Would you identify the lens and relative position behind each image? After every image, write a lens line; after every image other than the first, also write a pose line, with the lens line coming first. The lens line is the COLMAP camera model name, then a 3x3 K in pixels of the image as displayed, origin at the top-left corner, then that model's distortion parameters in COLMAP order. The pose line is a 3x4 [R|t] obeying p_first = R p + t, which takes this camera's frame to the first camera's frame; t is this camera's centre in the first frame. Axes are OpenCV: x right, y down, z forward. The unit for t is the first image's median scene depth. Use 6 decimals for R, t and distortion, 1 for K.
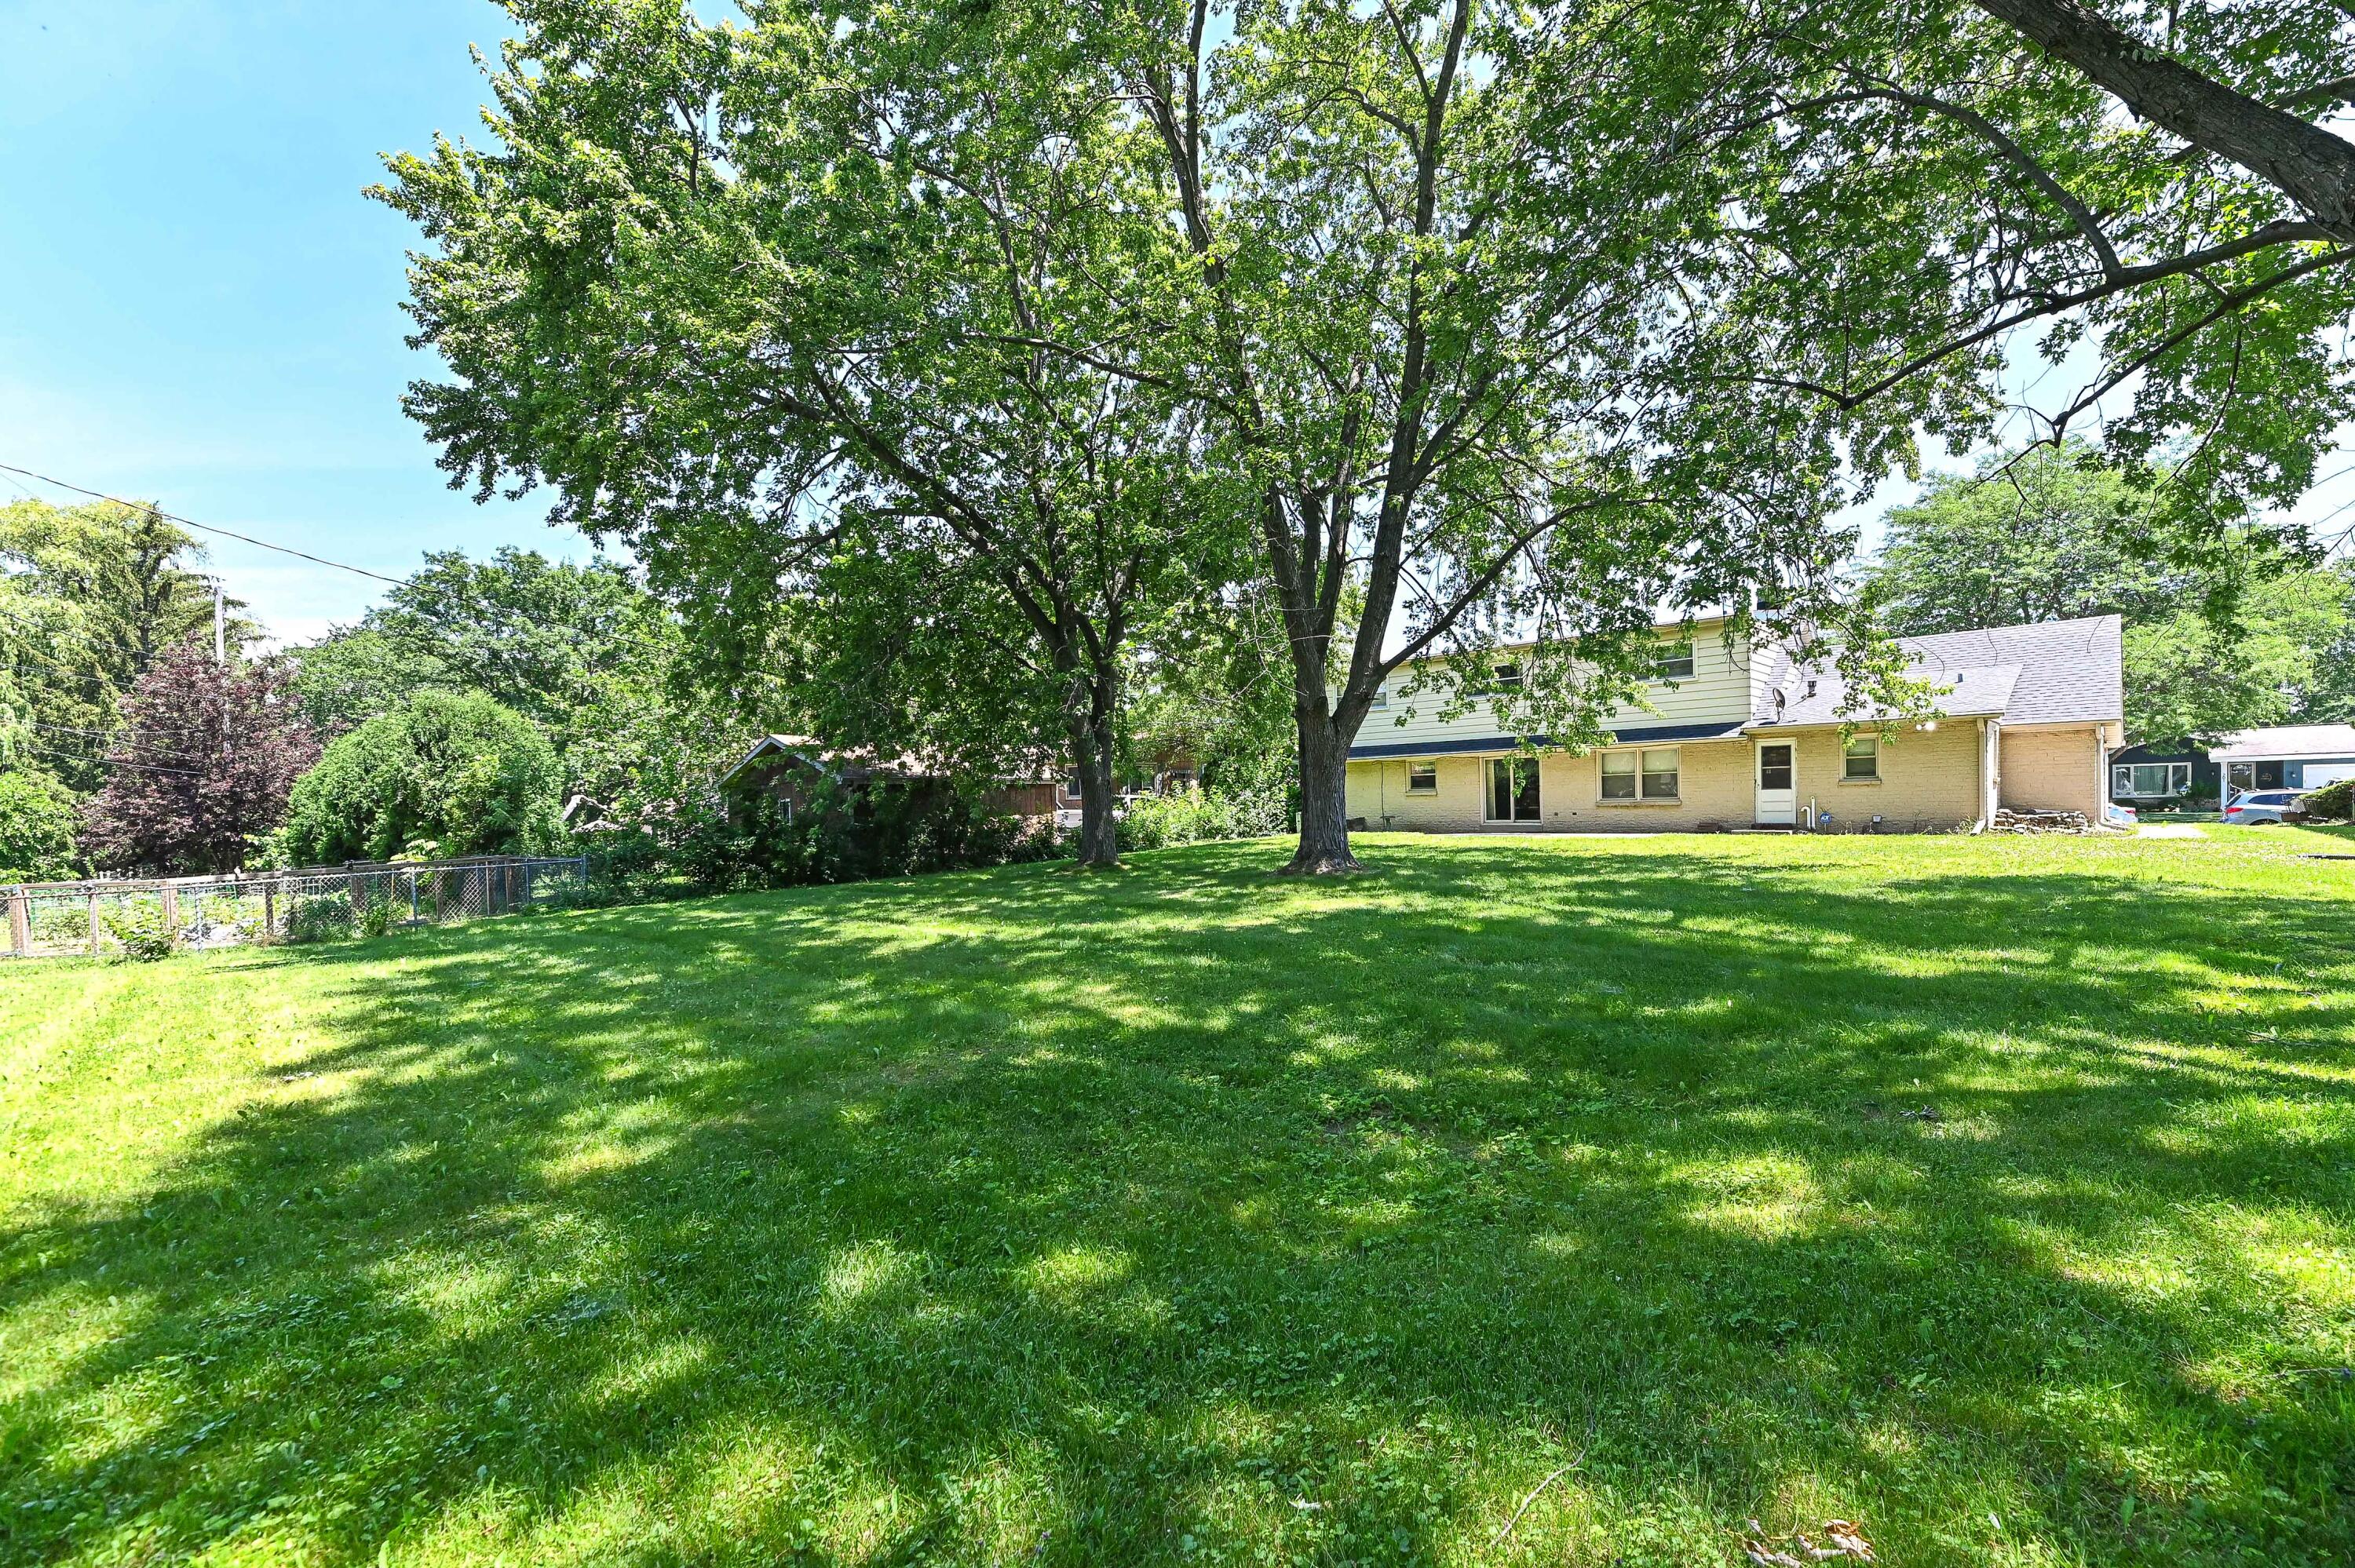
lens RADIAL K [[955.4, 0, 1177.2], [0, 955.4, 792.1], [0, 0, 1]] dist [0.002306, -0.003568]
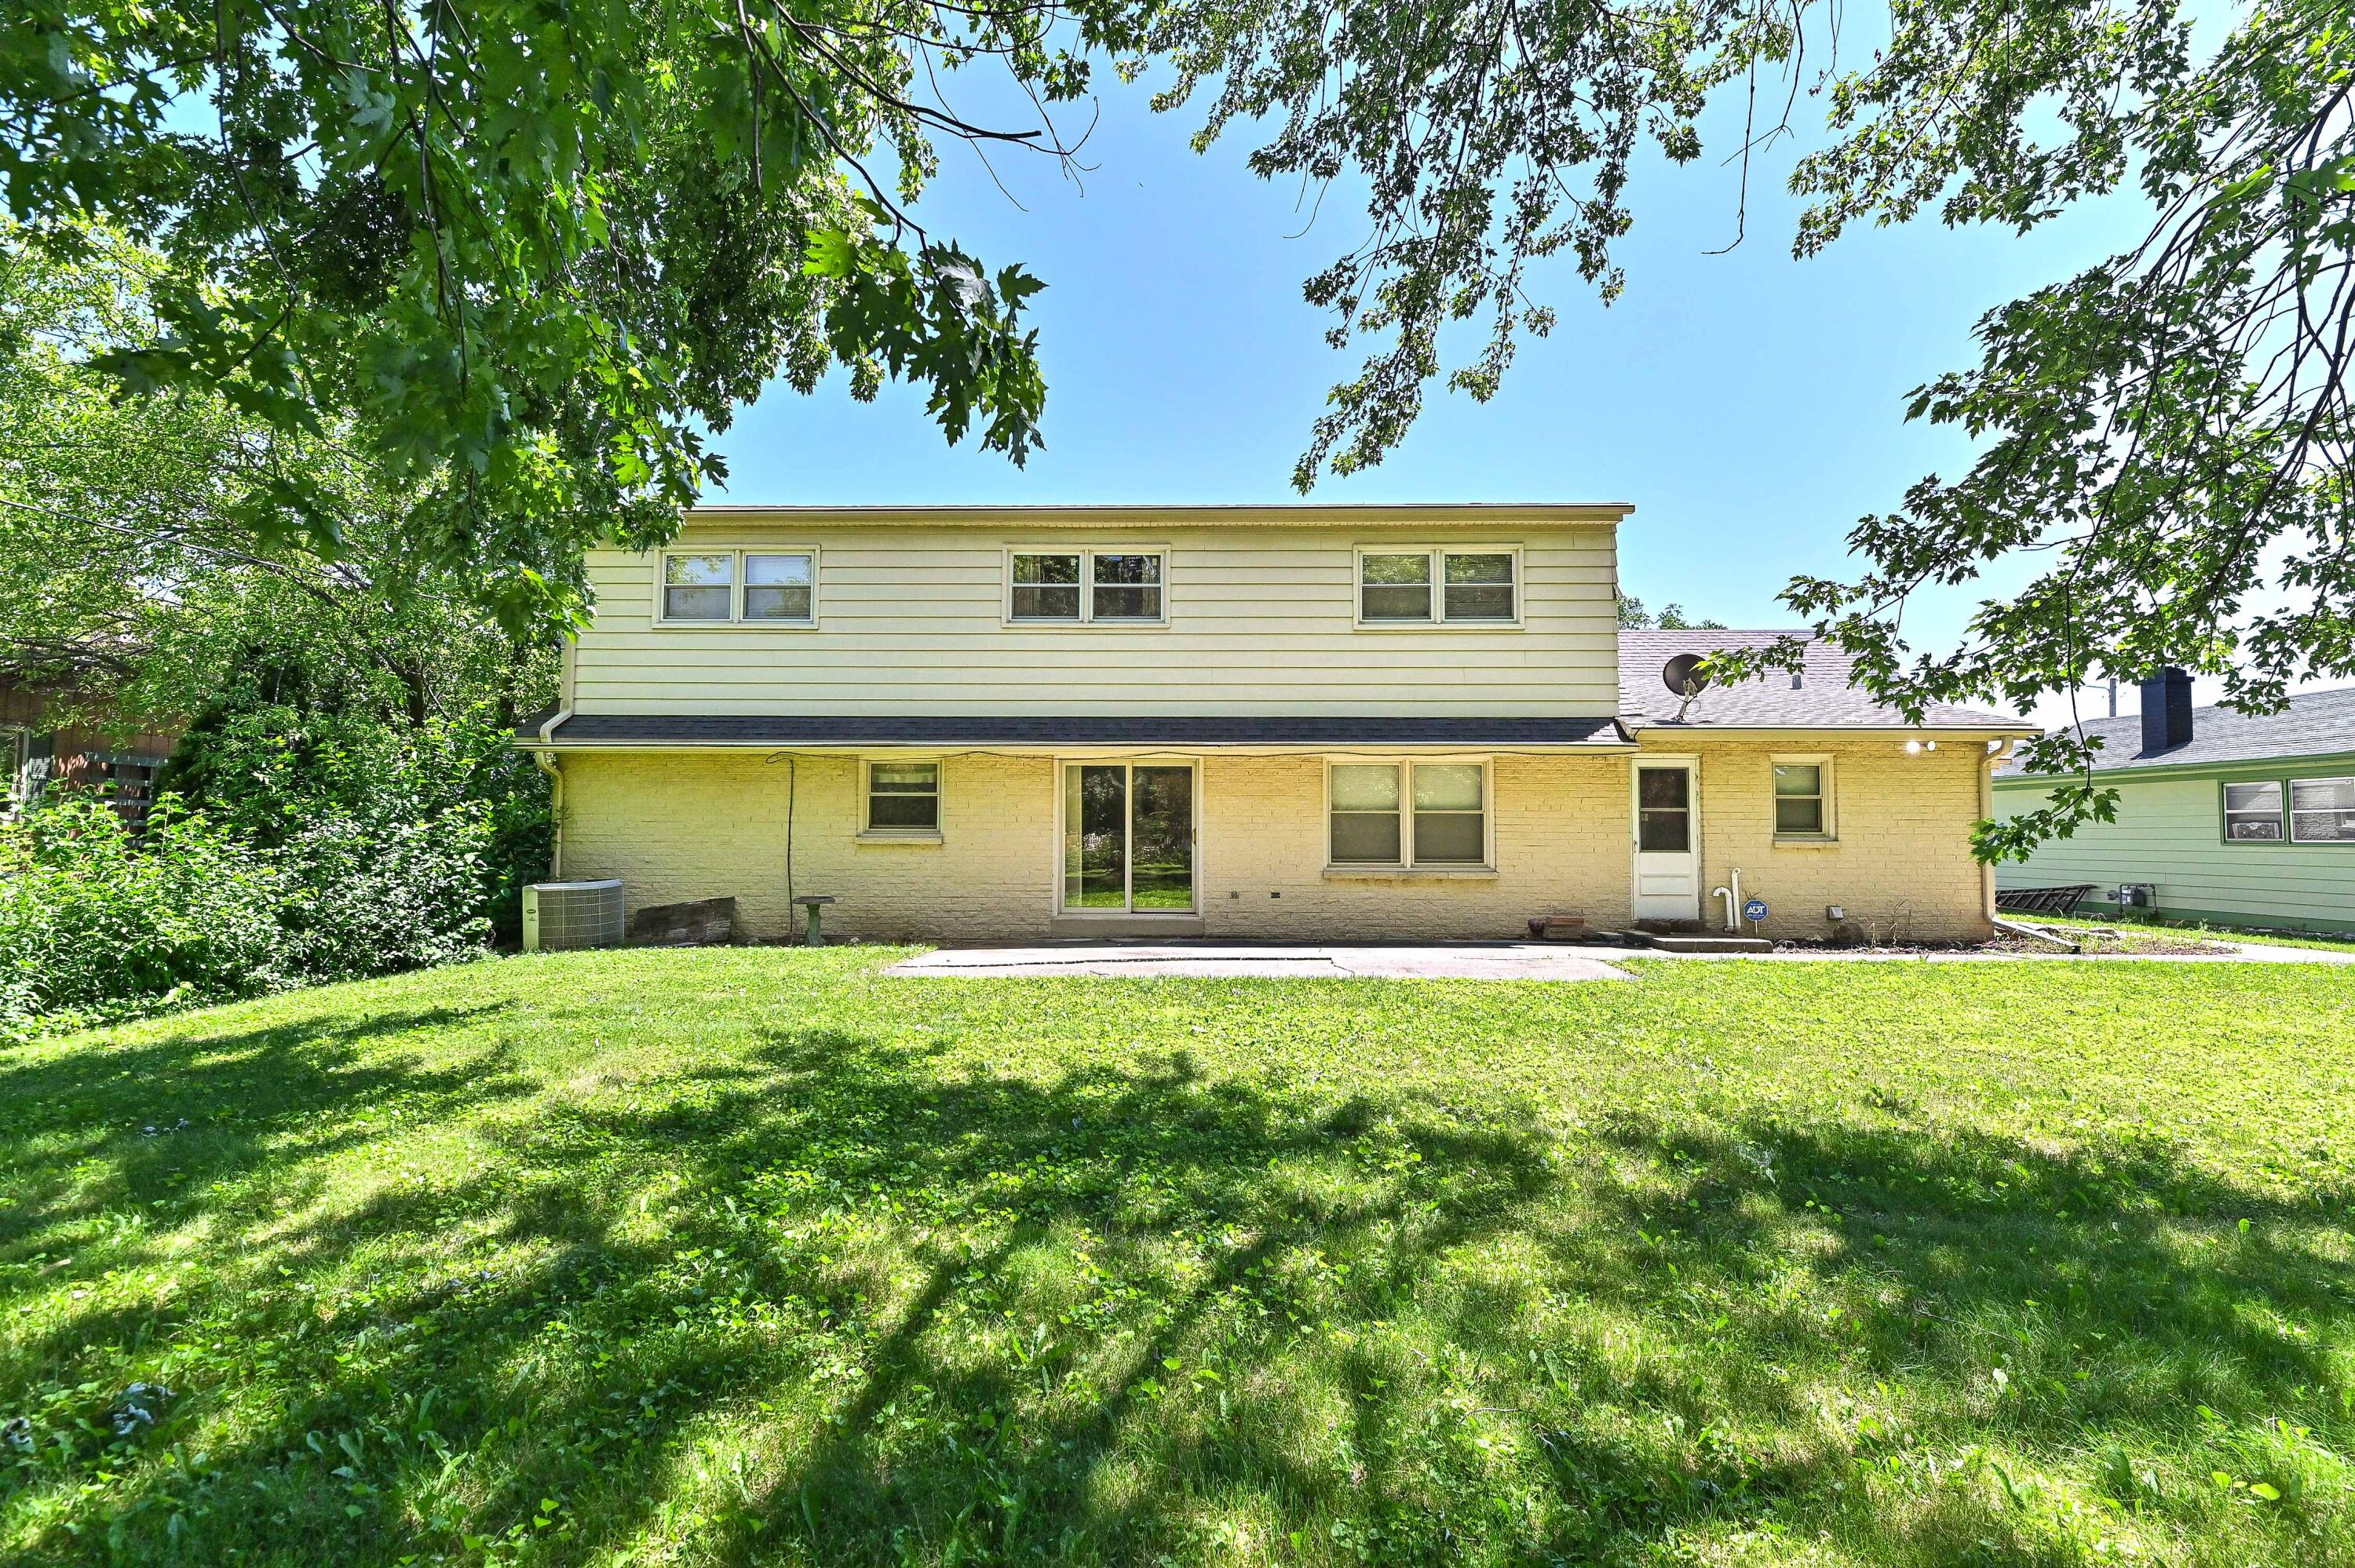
lens RADIAL K [[982.4, 0, 1177.5], [0, 982.4, 784.0], [0, 0, 1]] dist [0.000751, -0.000053]
pose [[0.712928, 0.055543, 0.699034, 0.052963], [-0.031082, 0.998381, -0.047629, -0.004813], [-0.700548, 0.012229, 0.713501, 0.703540]]
